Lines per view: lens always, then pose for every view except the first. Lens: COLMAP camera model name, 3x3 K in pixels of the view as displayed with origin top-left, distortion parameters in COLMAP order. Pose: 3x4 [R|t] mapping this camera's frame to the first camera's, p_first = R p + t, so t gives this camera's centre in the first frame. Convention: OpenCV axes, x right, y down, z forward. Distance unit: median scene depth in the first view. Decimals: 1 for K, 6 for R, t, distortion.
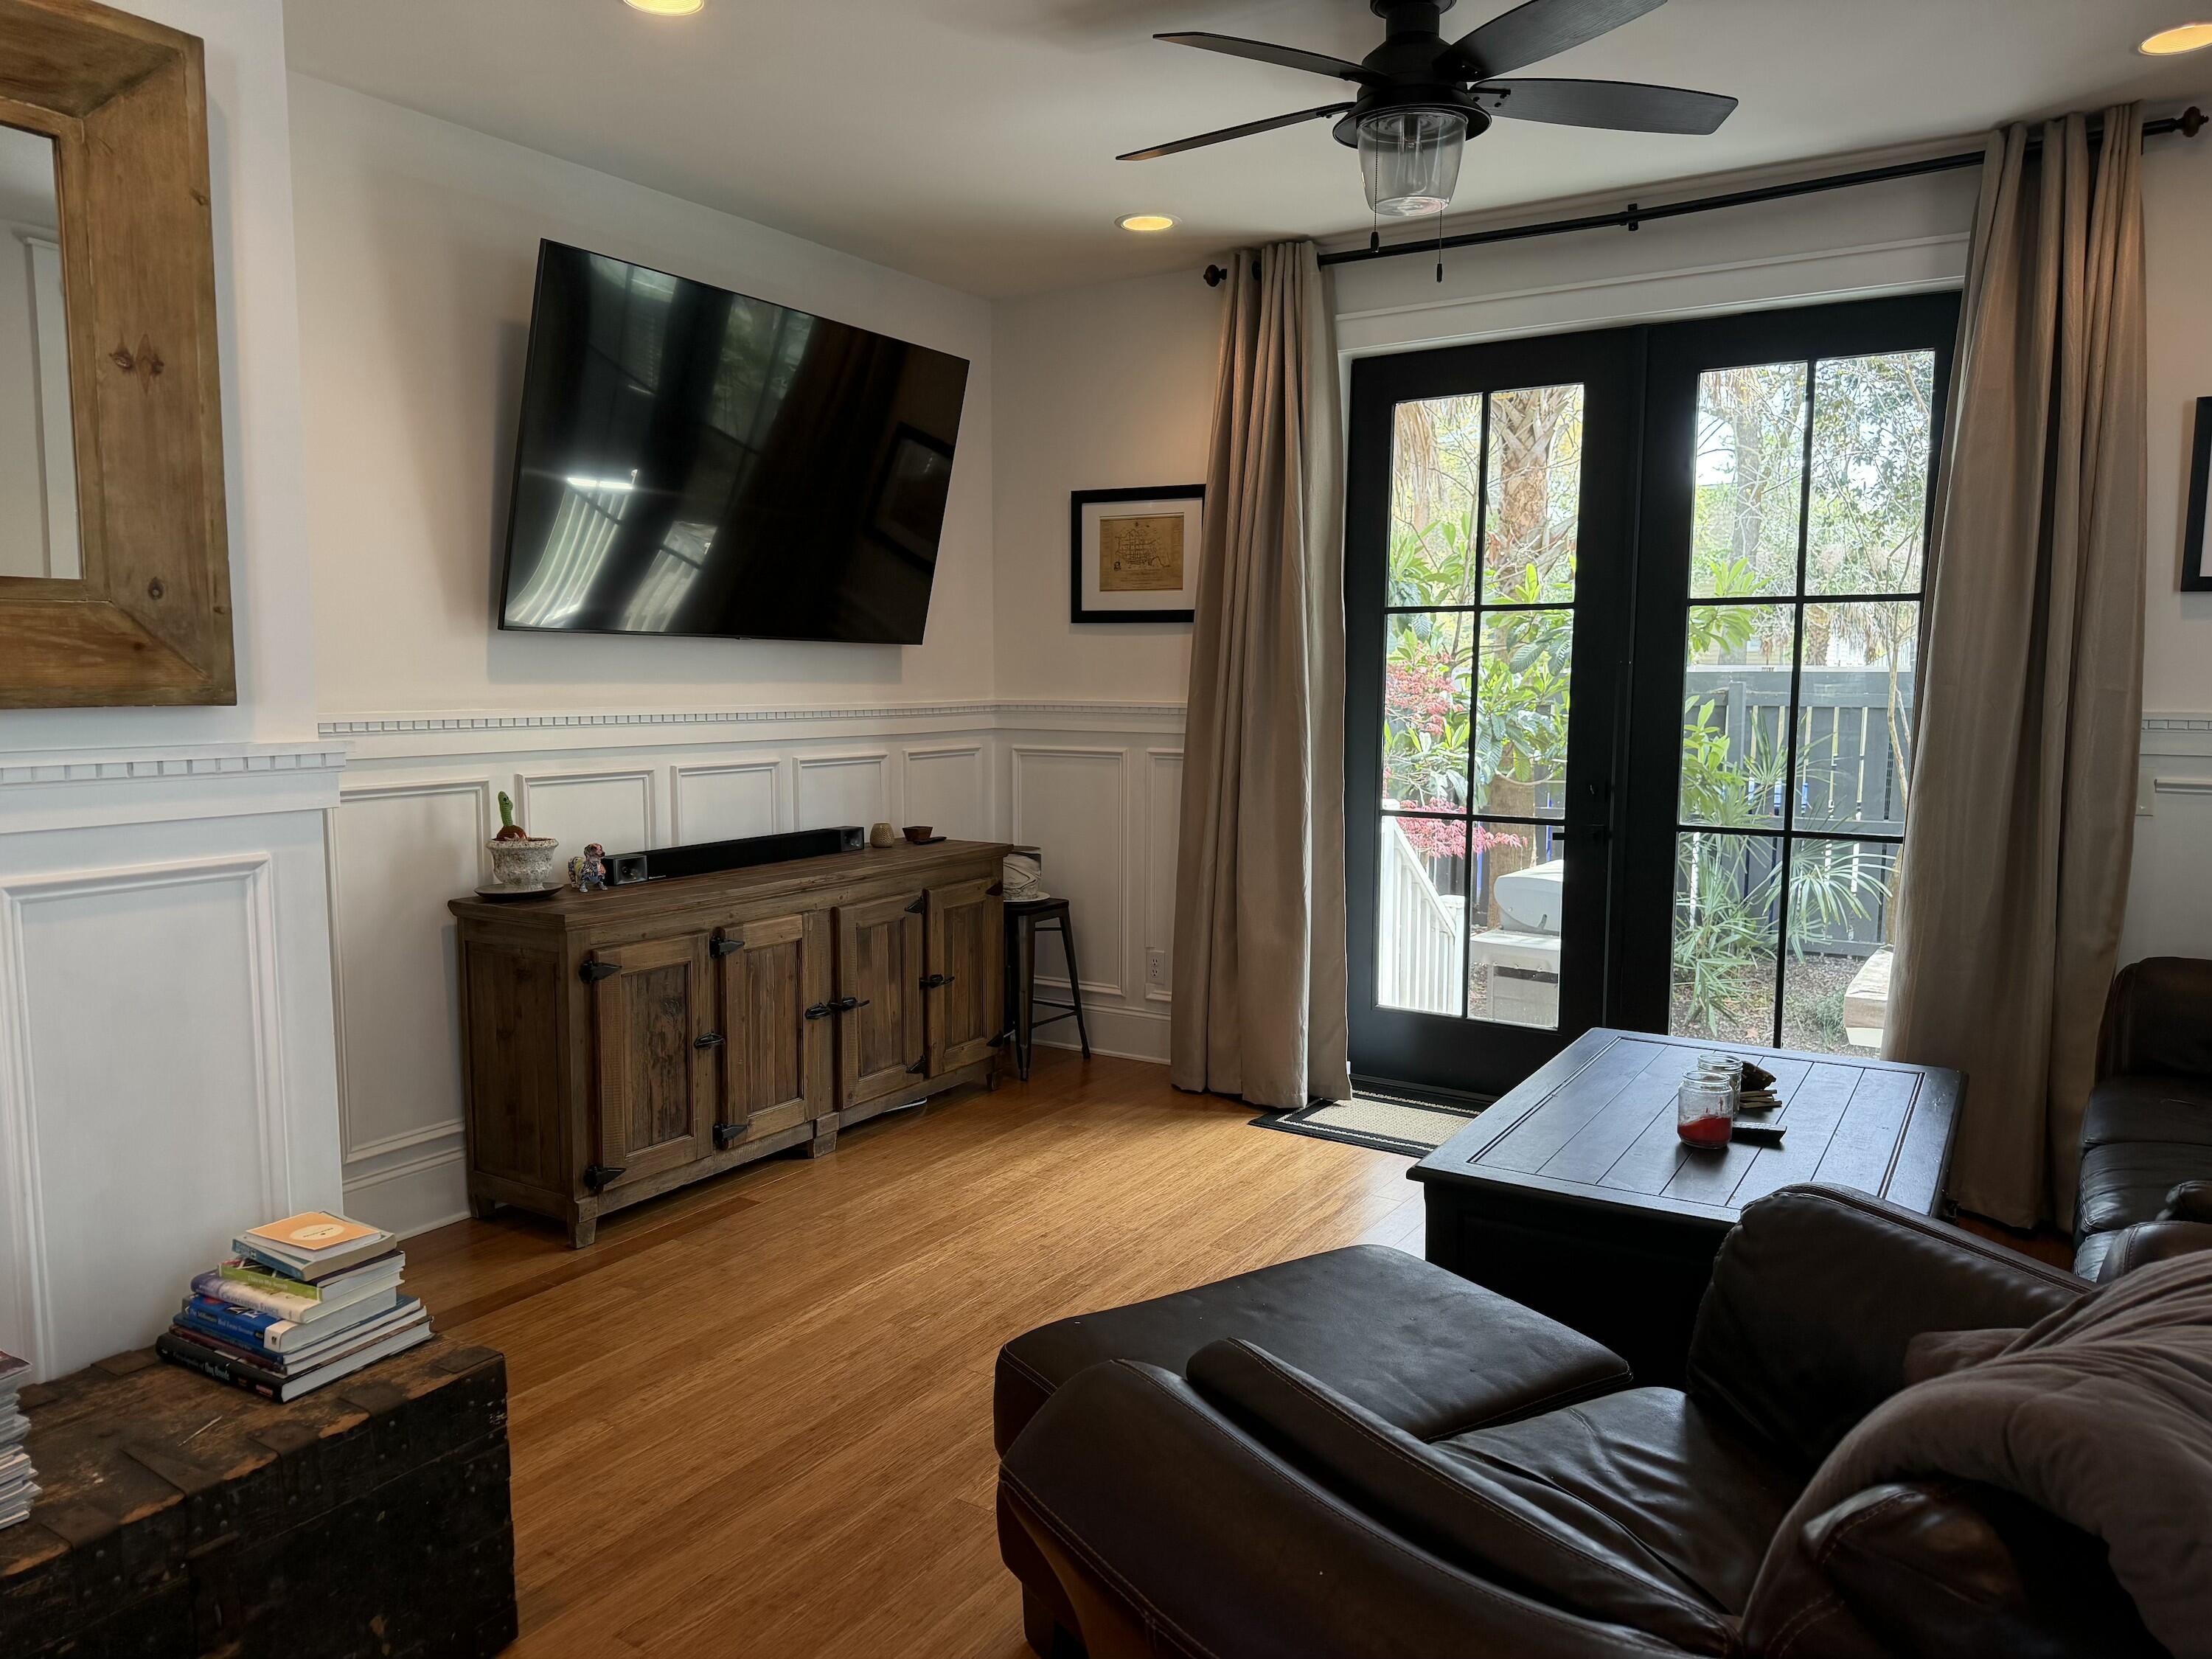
lens RADIAL K [[1567.3, 0, 1097.9], [0, 1567.3, 832.5], [0, 0, 1]] dist [0.070547, -0.071269]
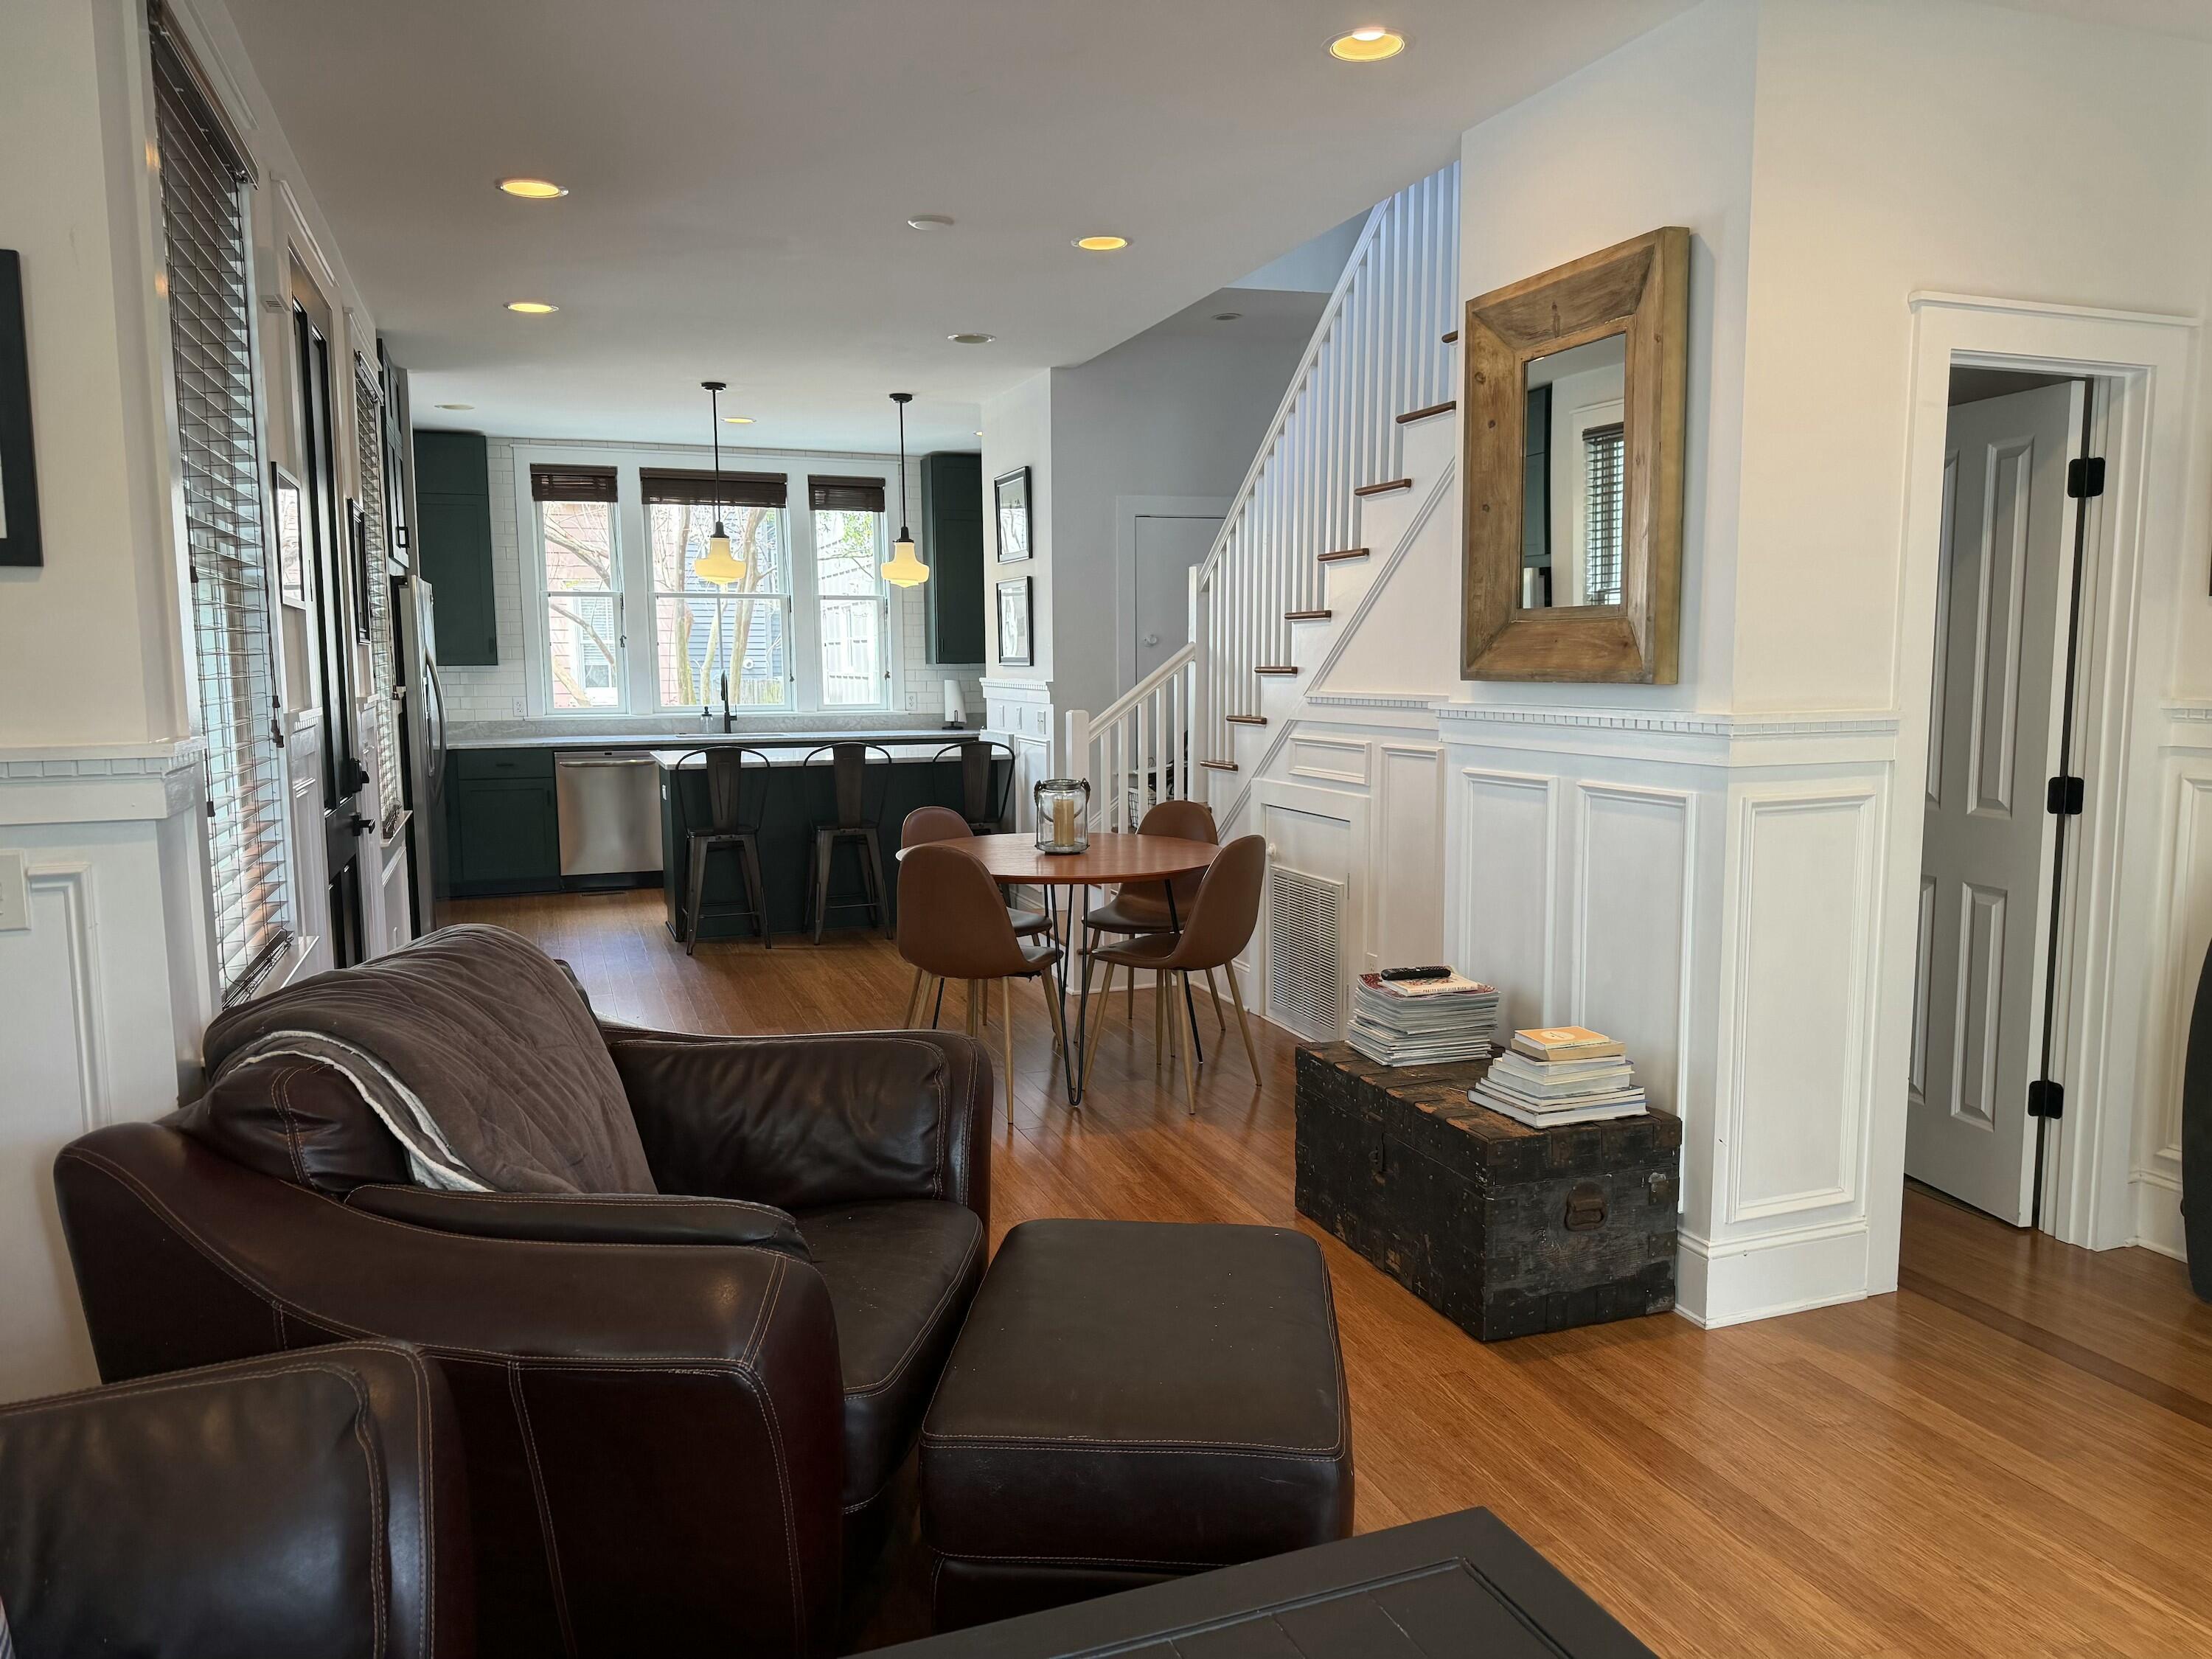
lens RADIAL K [[1567.3, 0, 1094.8], [0, 1567.3, 837.2], [0, 0, 1]] dist [0.070547, -0.071269]
pose [[-0.612007, 0.087458, -0.786001, 0.519560], [-0.082892, 0.981298, 0.173731, -0.086088], [0.786496, 0.171478, -0.593312, 0.843548]]
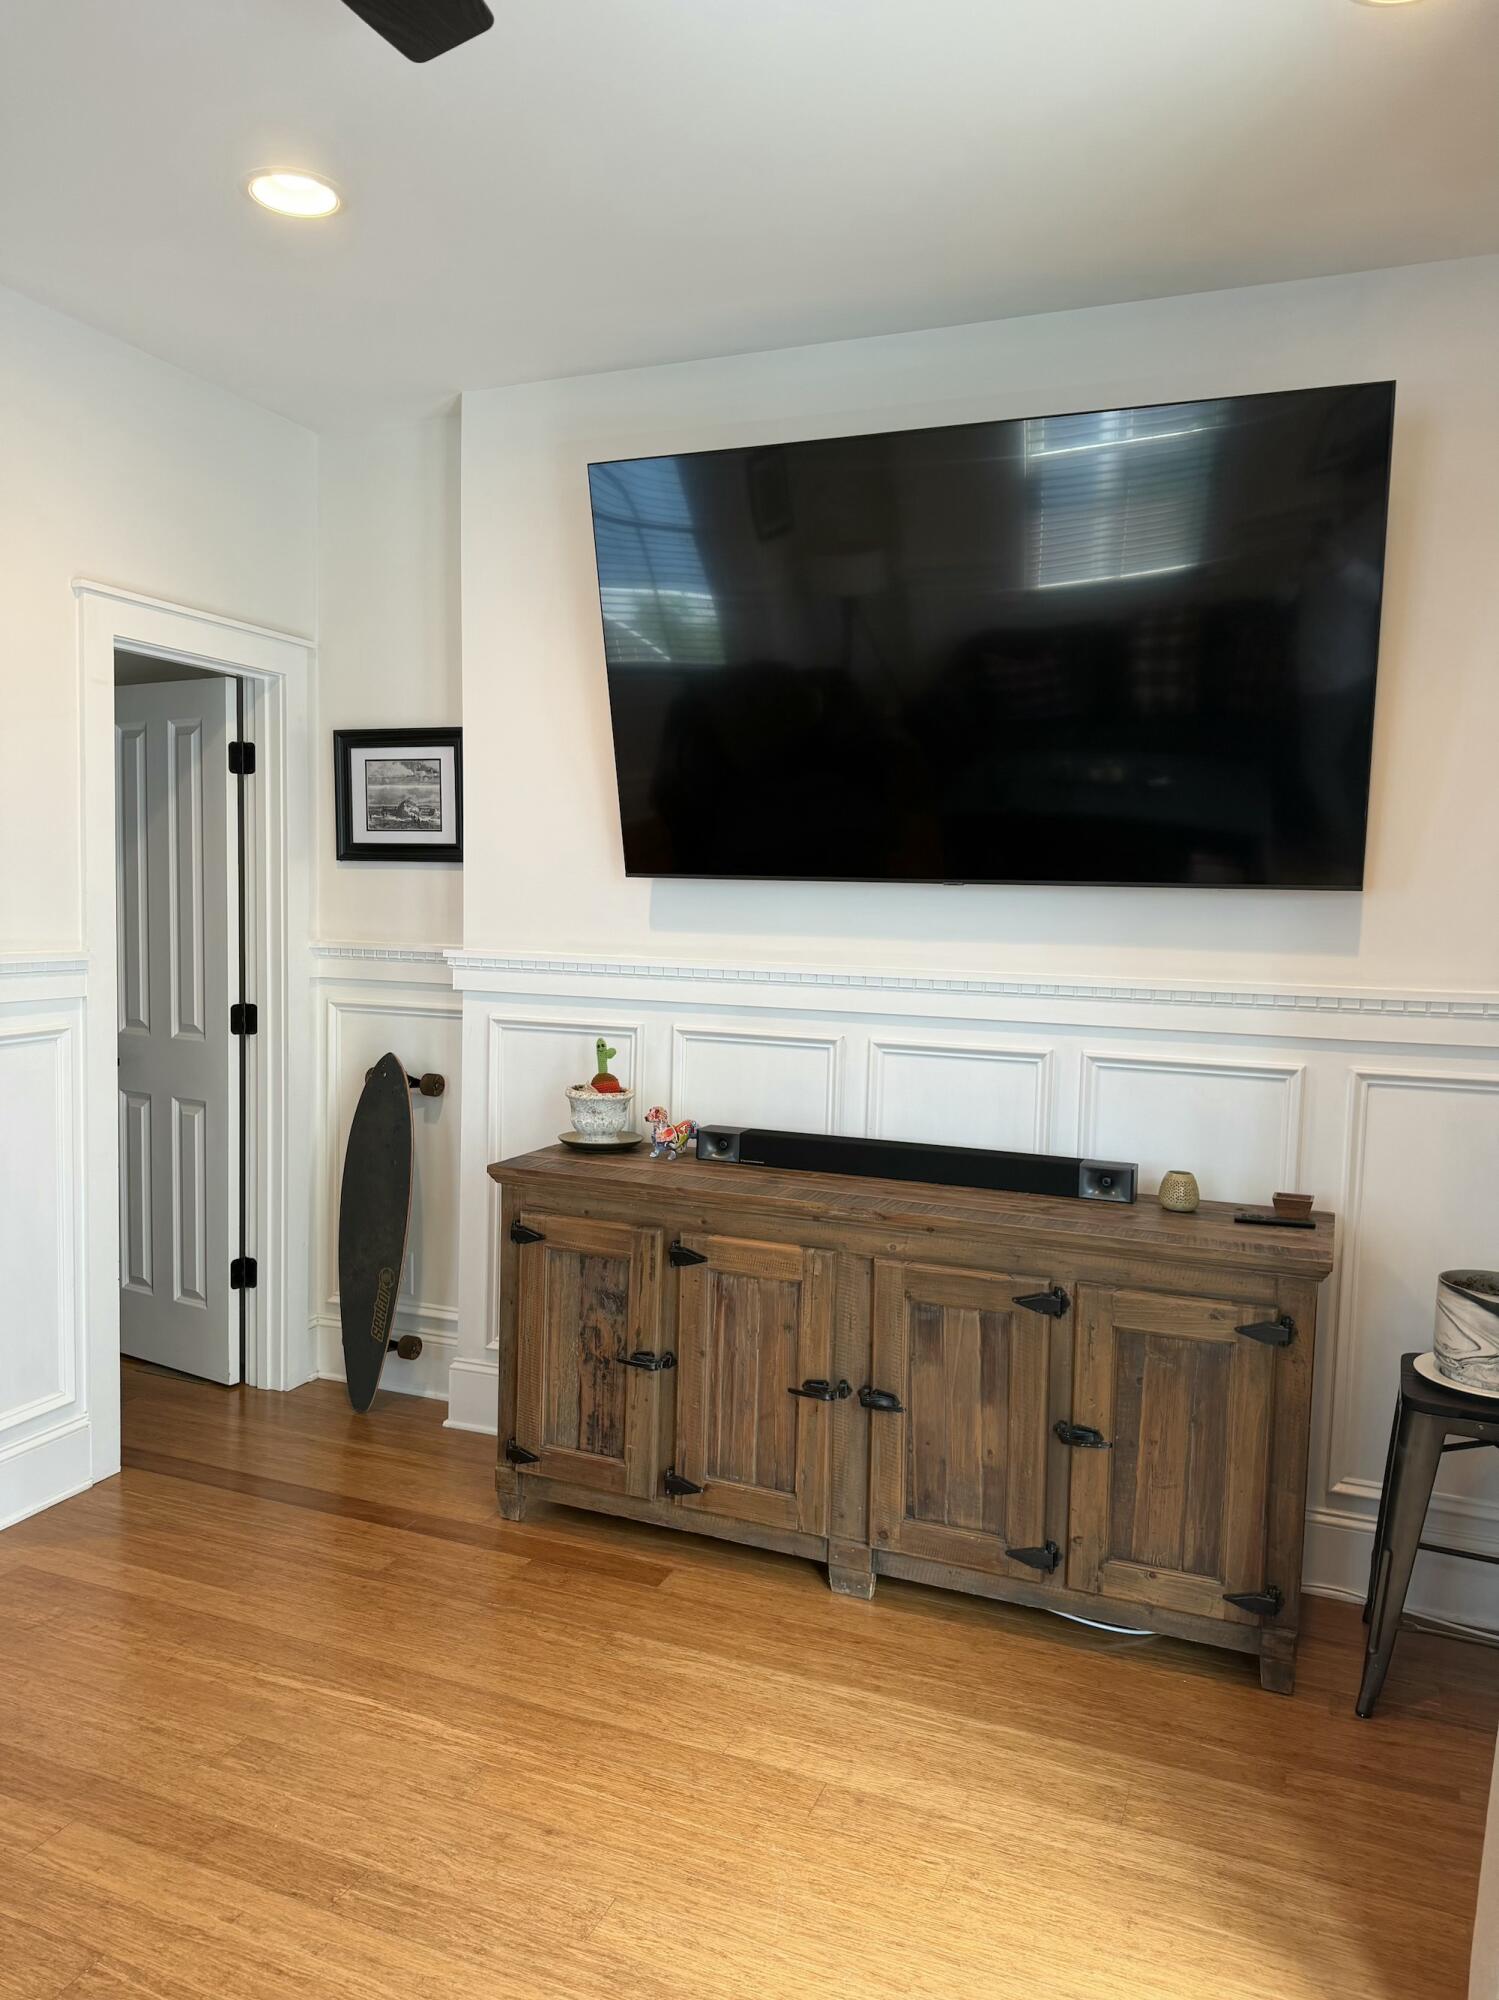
lens RADIAL K [[1417.1, 0, 769.2], [0, 1417.1, 999.3], [0, 0, 1]] dist [0.070547, -0.071269]
pose [[0.166780, 0.071634, -0.983389, 0.494223], [-0.124415, 0.990914, 0.051082, -0.104718], [0.978113, 0.113829, 0.174177, 0.911220]]
